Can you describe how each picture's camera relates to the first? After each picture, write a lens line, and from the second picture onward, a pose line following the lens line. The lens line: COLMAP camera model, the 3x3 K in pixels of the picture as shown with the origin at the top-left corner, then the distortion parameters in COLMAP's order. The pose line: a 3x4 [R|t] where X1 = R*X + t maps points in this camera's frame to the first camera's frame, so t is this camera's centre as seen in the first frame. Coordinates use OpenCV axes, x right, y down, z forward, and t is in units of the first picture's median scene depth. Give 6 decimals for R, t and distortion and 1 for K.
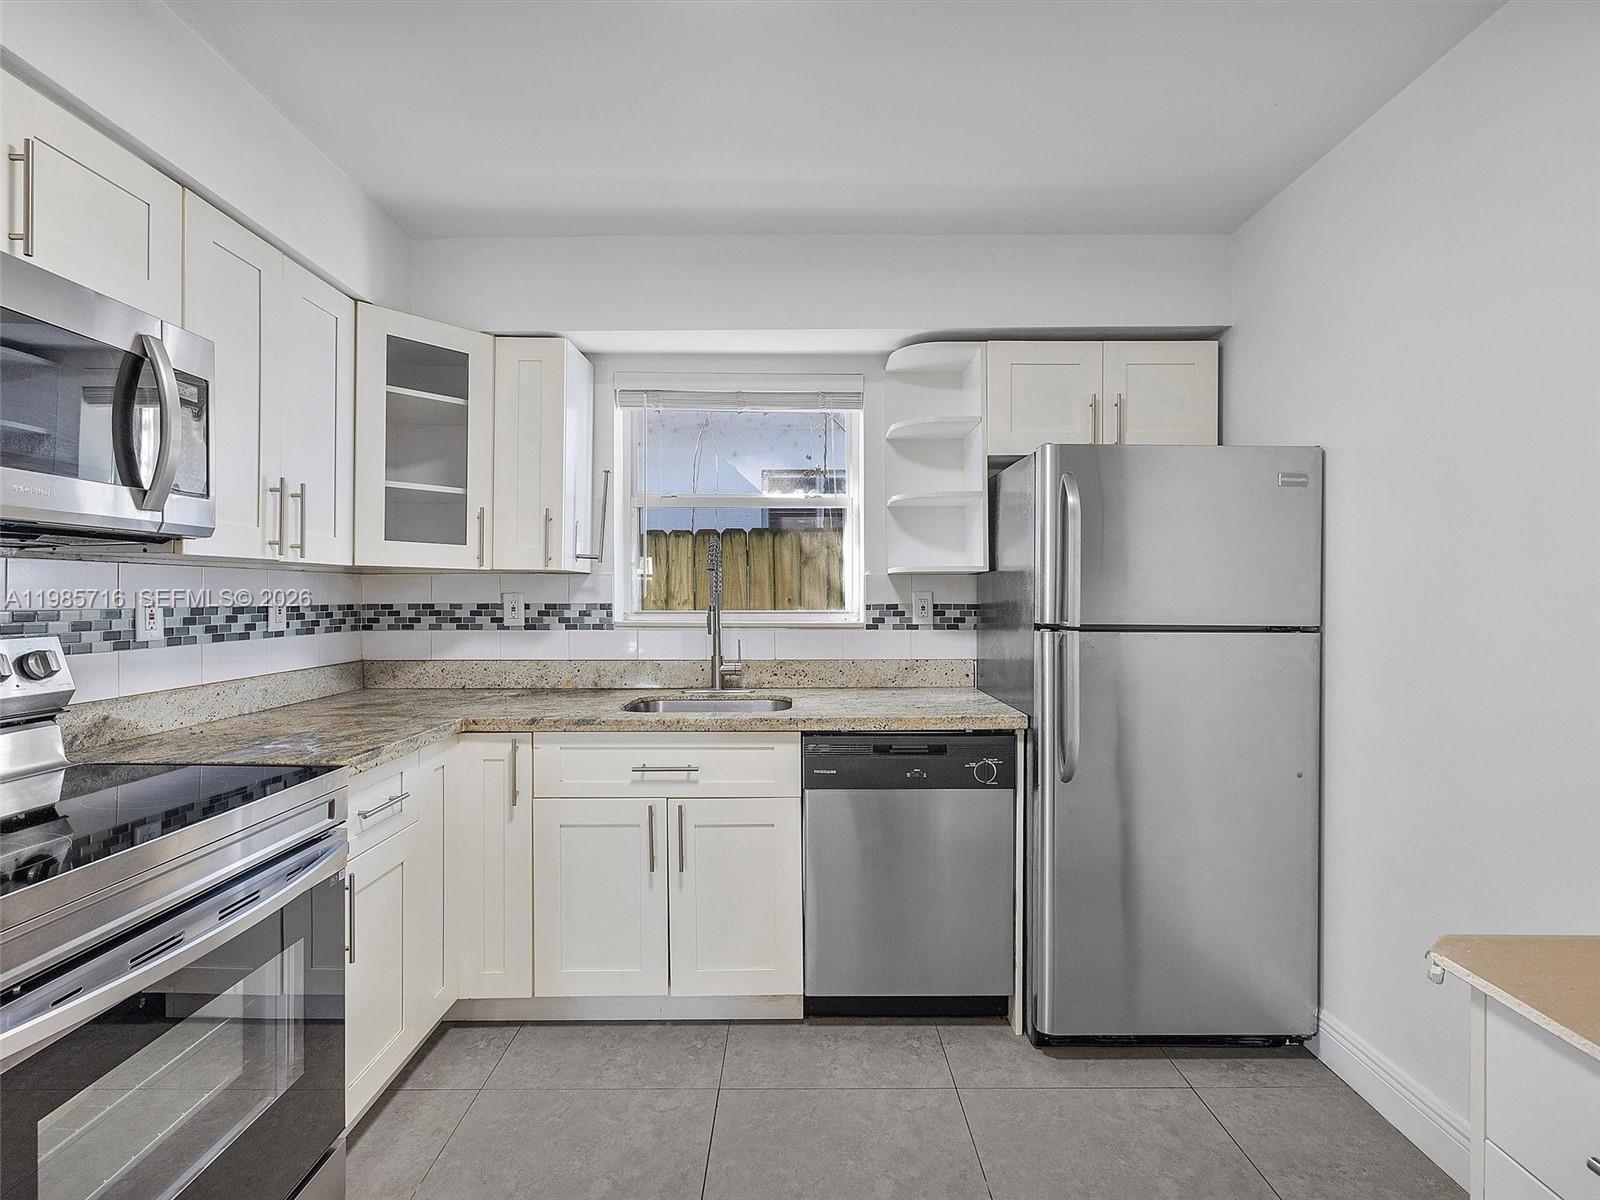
lens RADIAL K [[768.1, 0, 797.0], [0, 768.1, 595.9], [0, 0, 1]] dist [-0.000096, 0.001947]
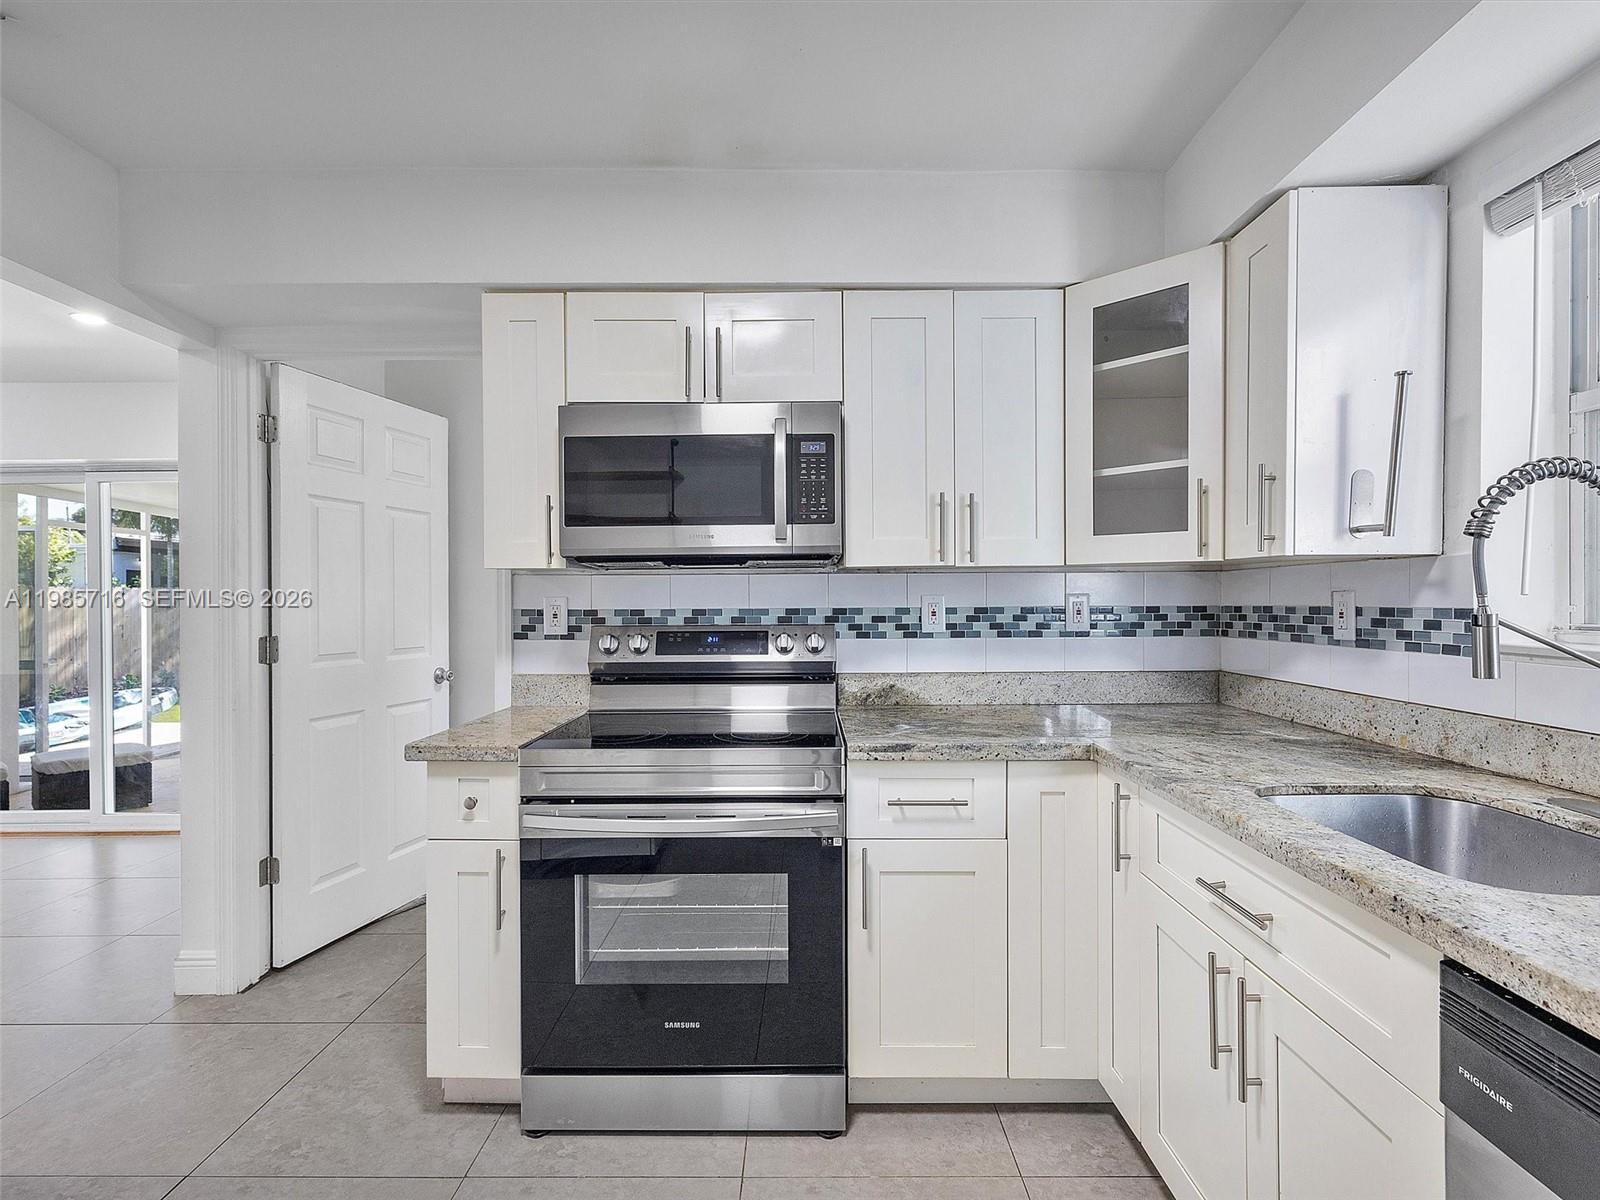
lens RADIAL K [[768.1, 0, 794.8], [0, 768.1, 605.0], [0, 0, 1]] dist [-0.000096, 0.001947]
pose [[-0.011756, 0.007150, -0.999905, 0.328650], [0.005386, 0.999960, 0.007087, 0.001252], [0.999916, -0.005302, -0.011794, 0.569157]]
